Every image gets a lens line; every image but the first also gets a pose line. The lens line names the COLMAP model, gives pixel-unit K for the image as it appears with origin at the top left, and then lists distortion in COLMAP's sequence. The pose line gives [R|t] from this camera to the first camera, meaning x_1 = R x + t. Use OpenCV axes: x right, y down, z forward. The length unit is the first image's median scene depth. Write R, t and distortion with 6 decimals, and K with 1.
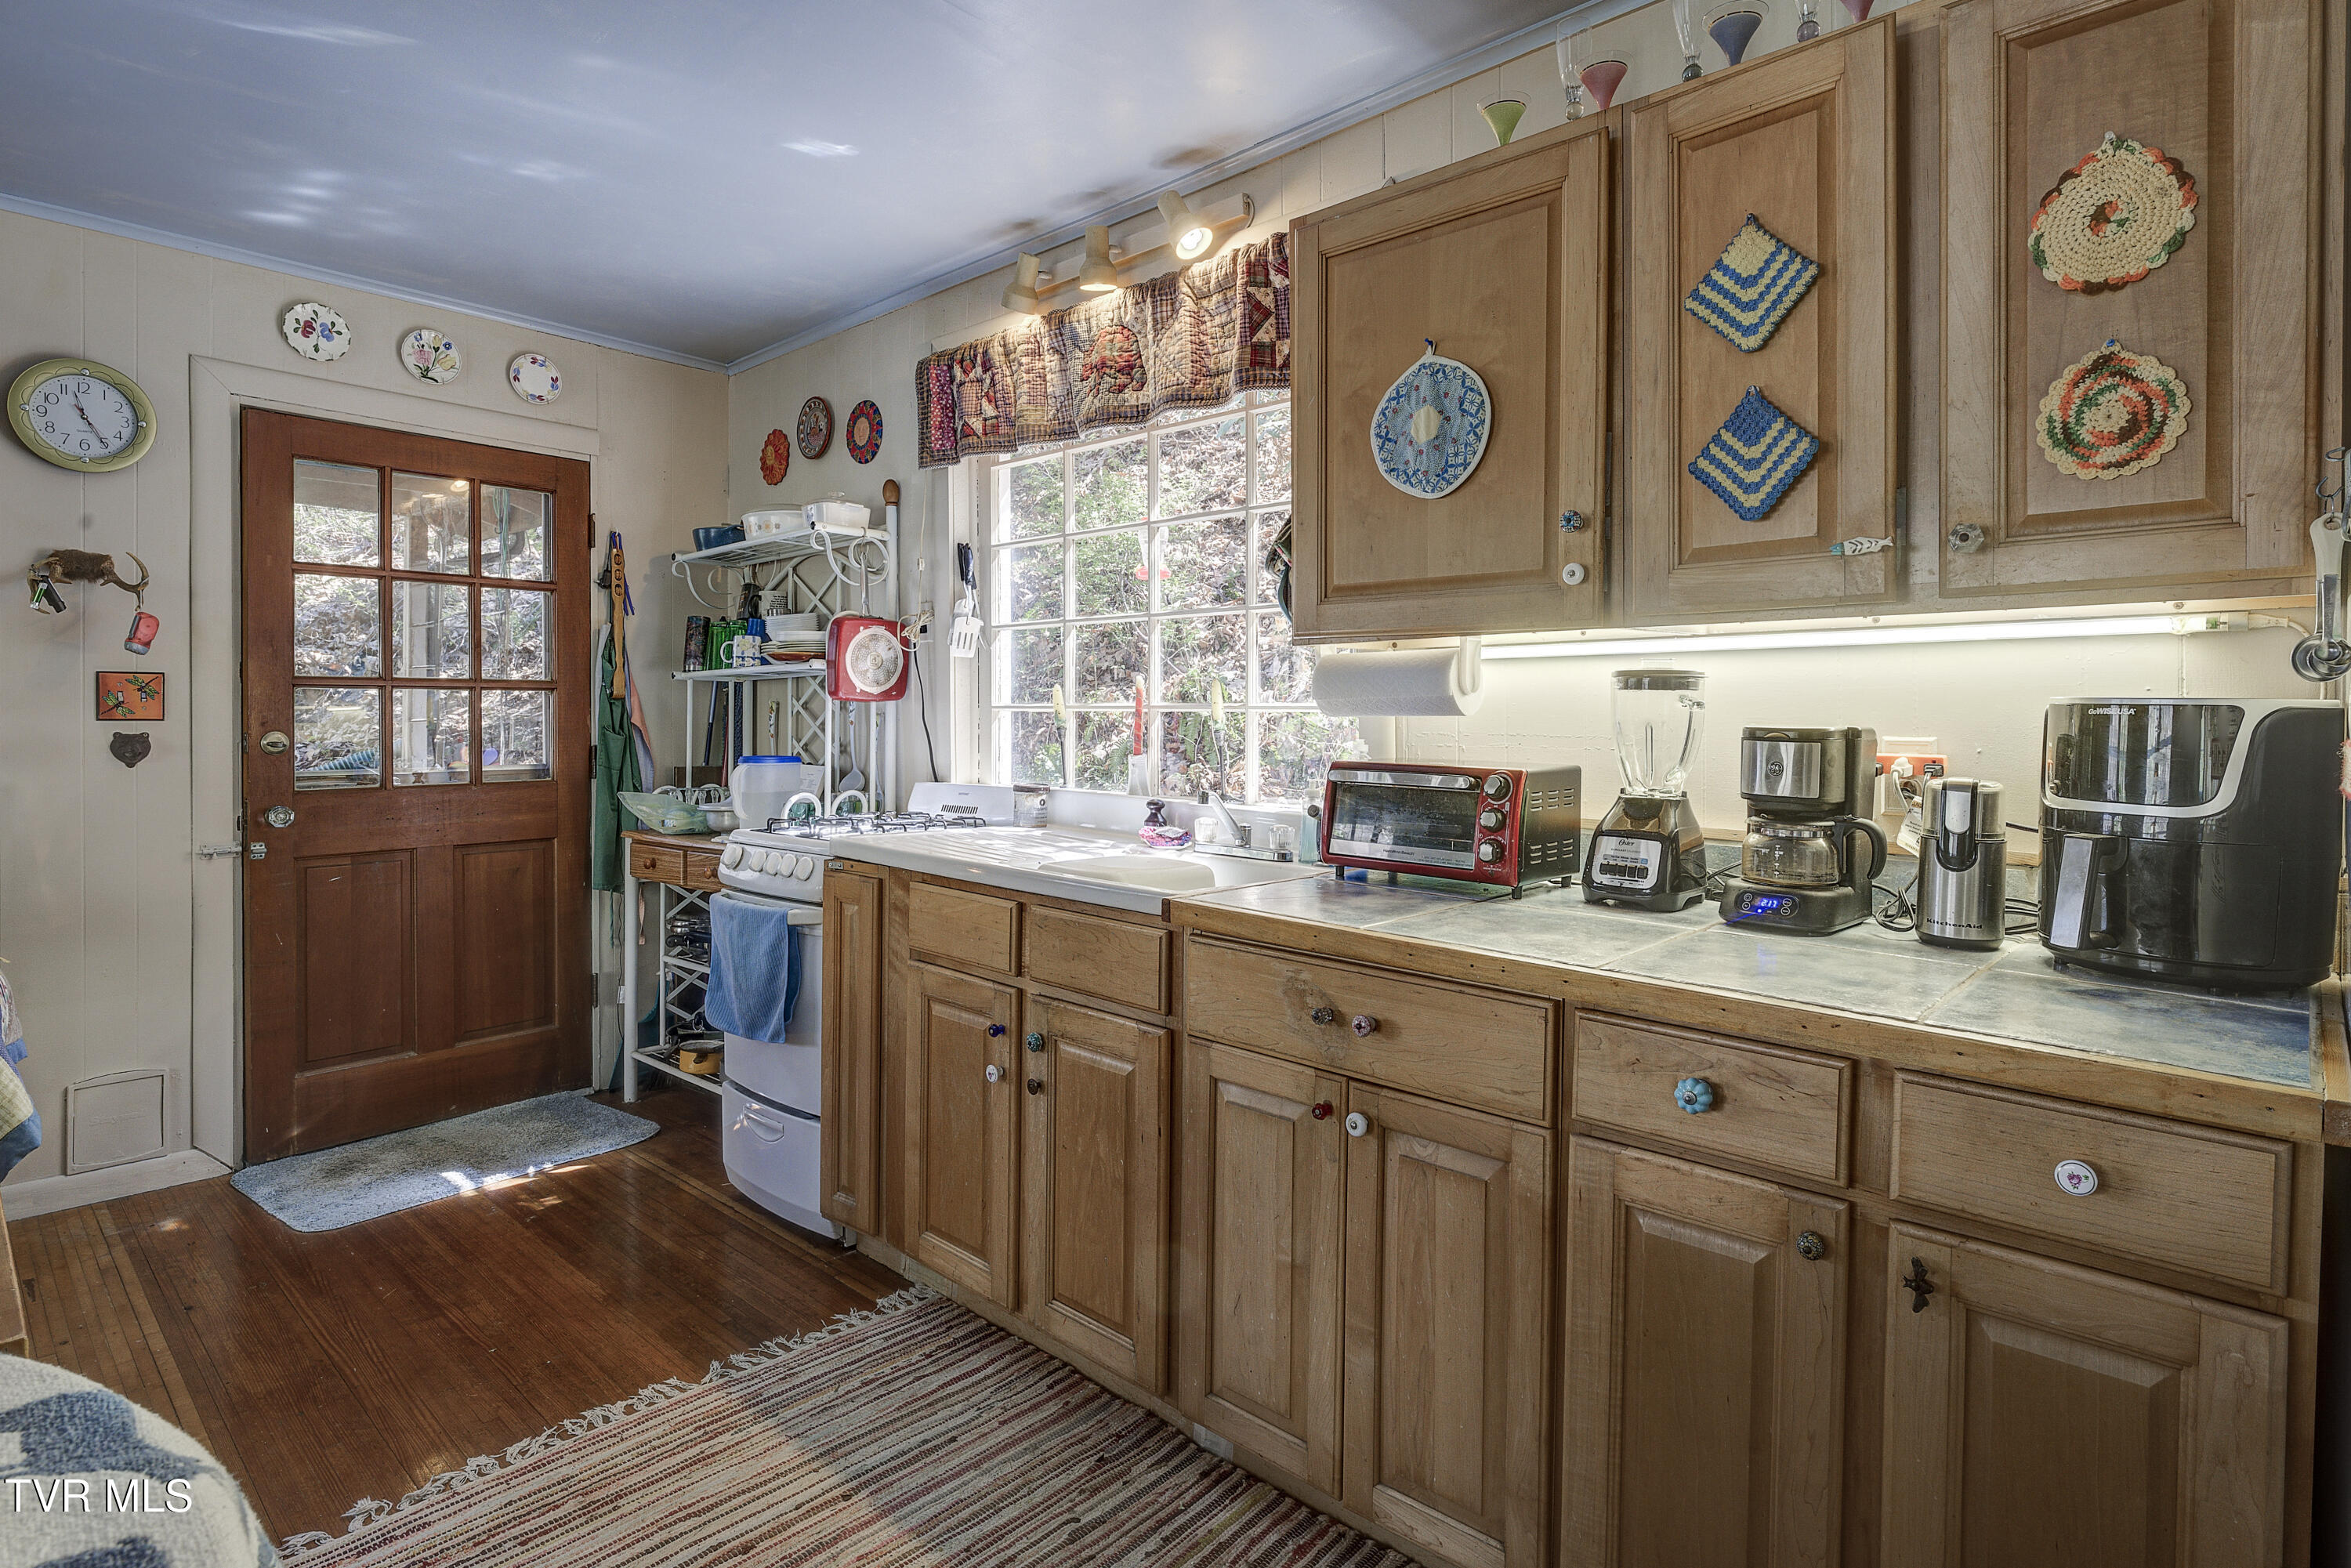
lens RADIAL K [[1214.5, 0, 1186.9], [0, 1214.5, 765.8], [0, 0, 1]] dist [0.000416, -0.002039]
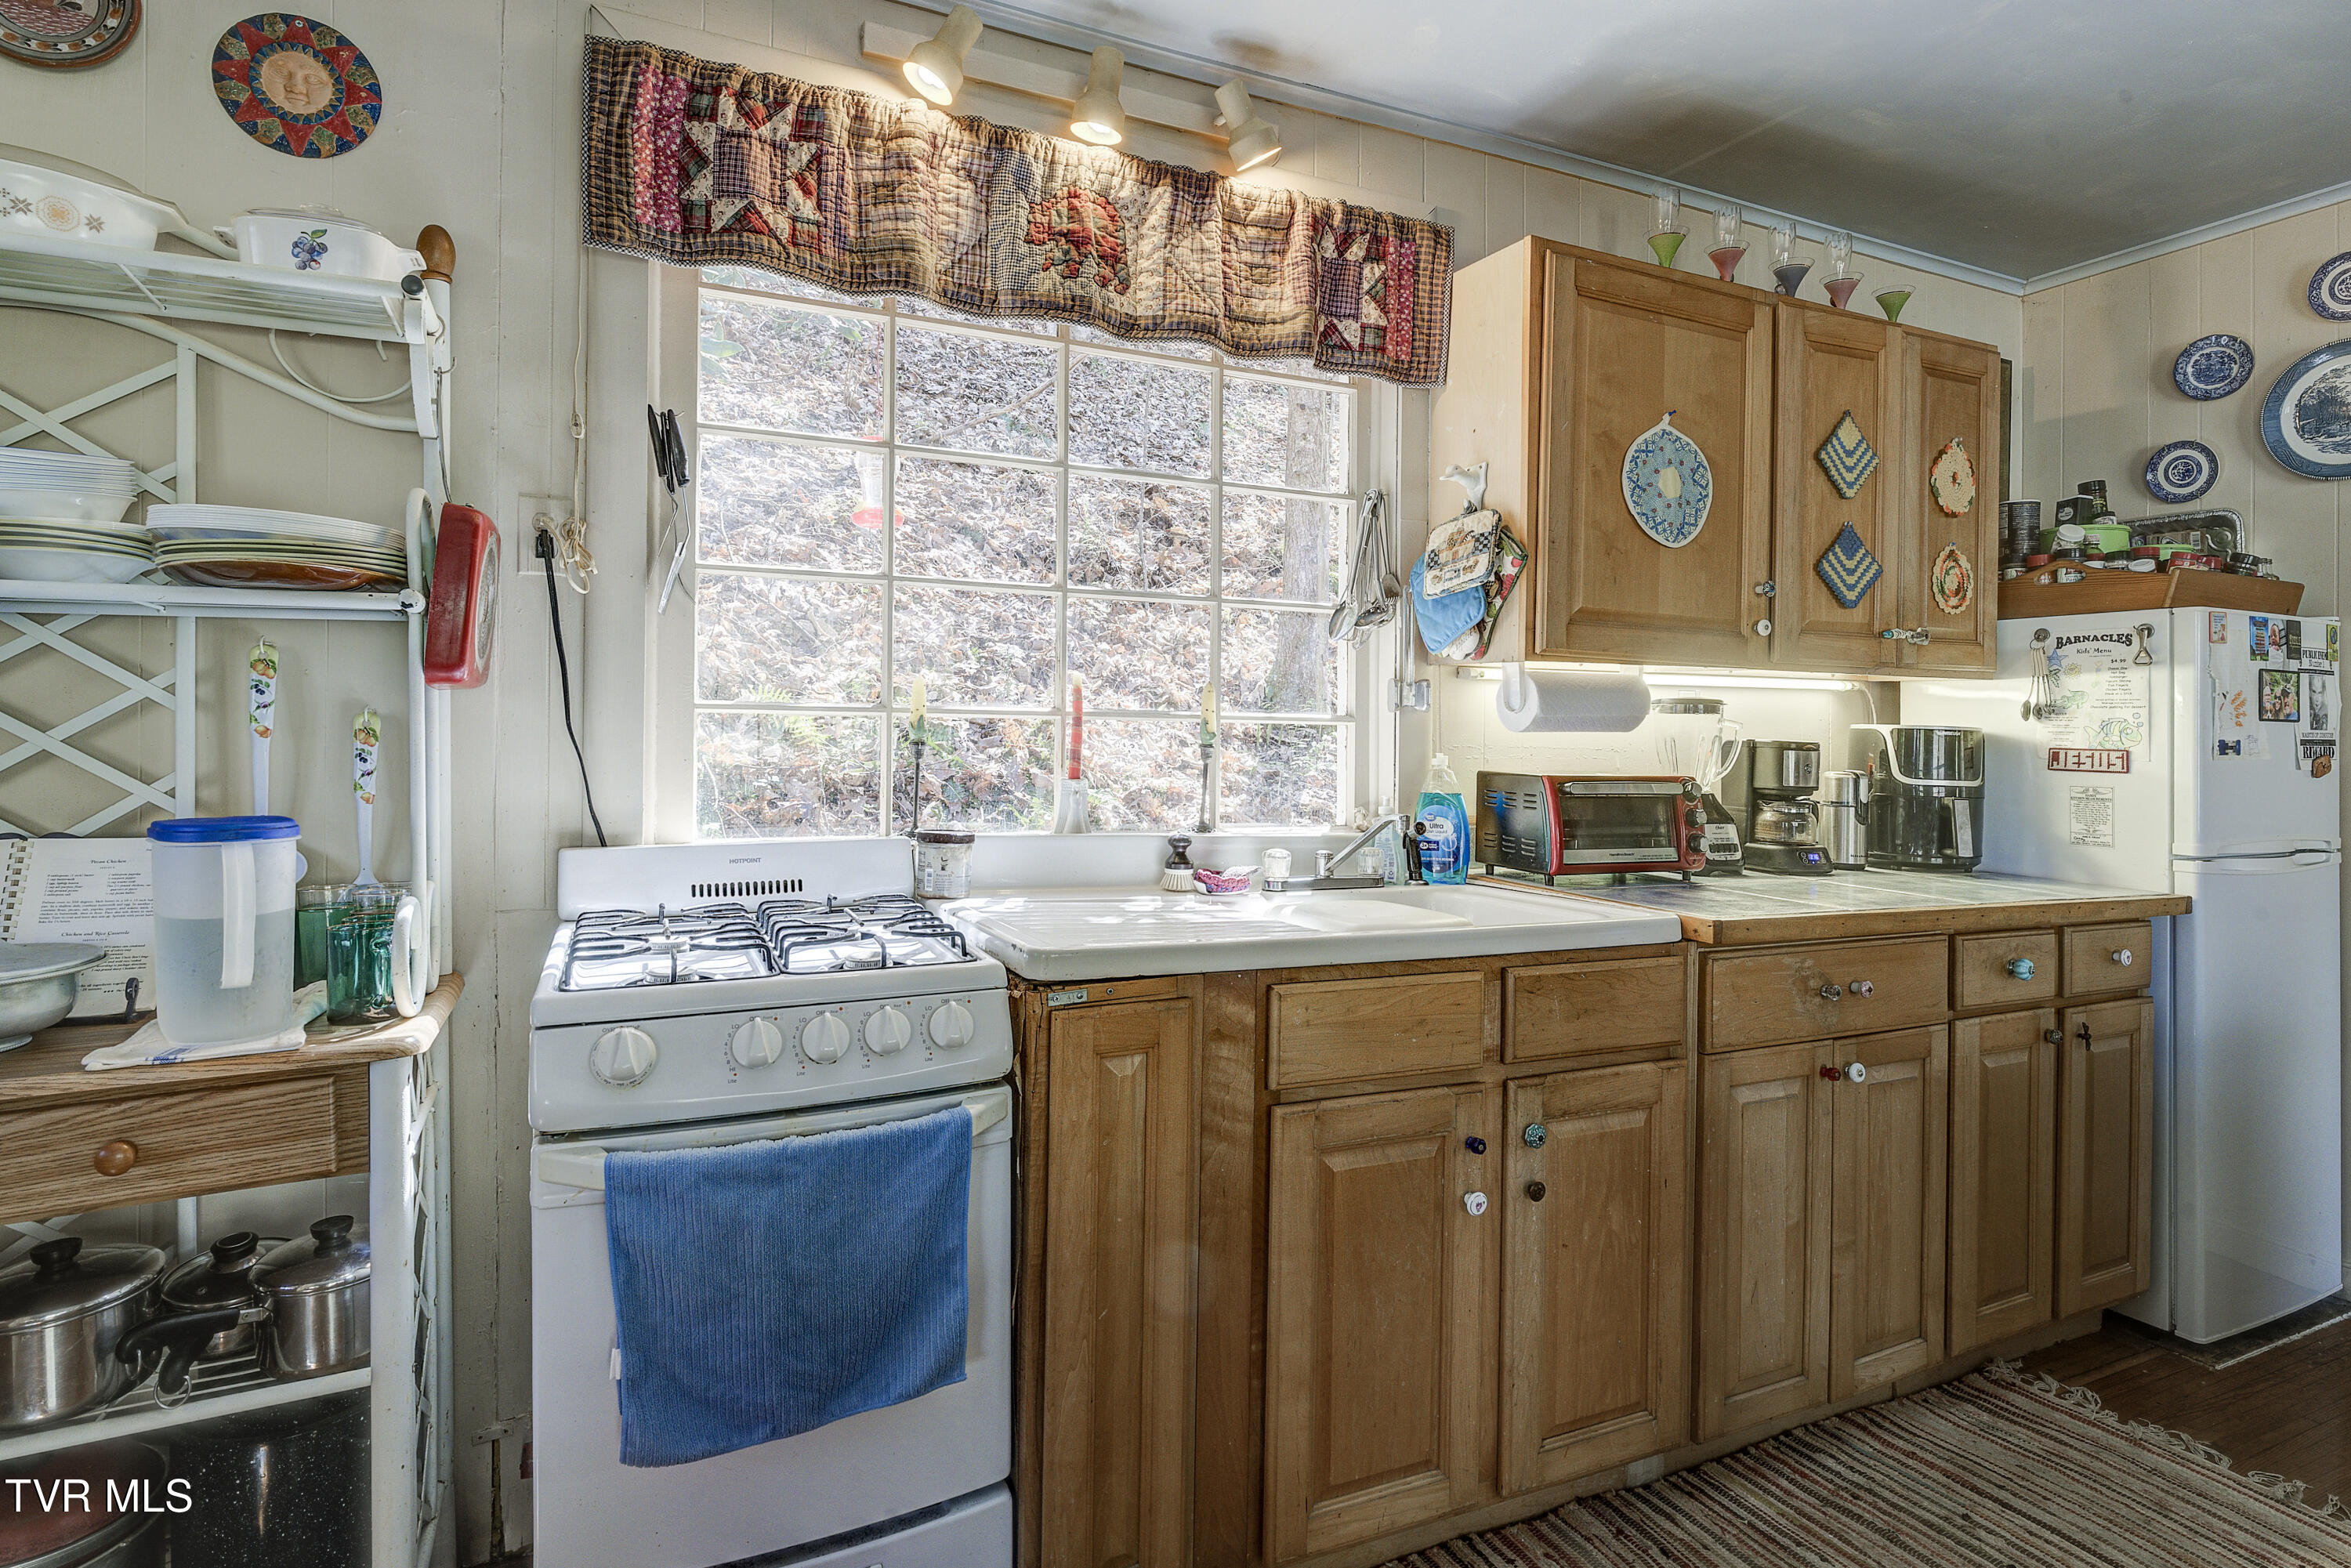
lens RADIAL K [[1214.5, 0, 1184.1], [0, 1214.5, 742.3], [0, 0, 1]] dist [0.000416, -0.002039]
pose [[0.368015, -0.012149, 0.929740, -0.880759], [0.025354, 0.999674, 0.003027, -0.039393], [-0.929474, 0.022459, 0.368203, 0.837851]]
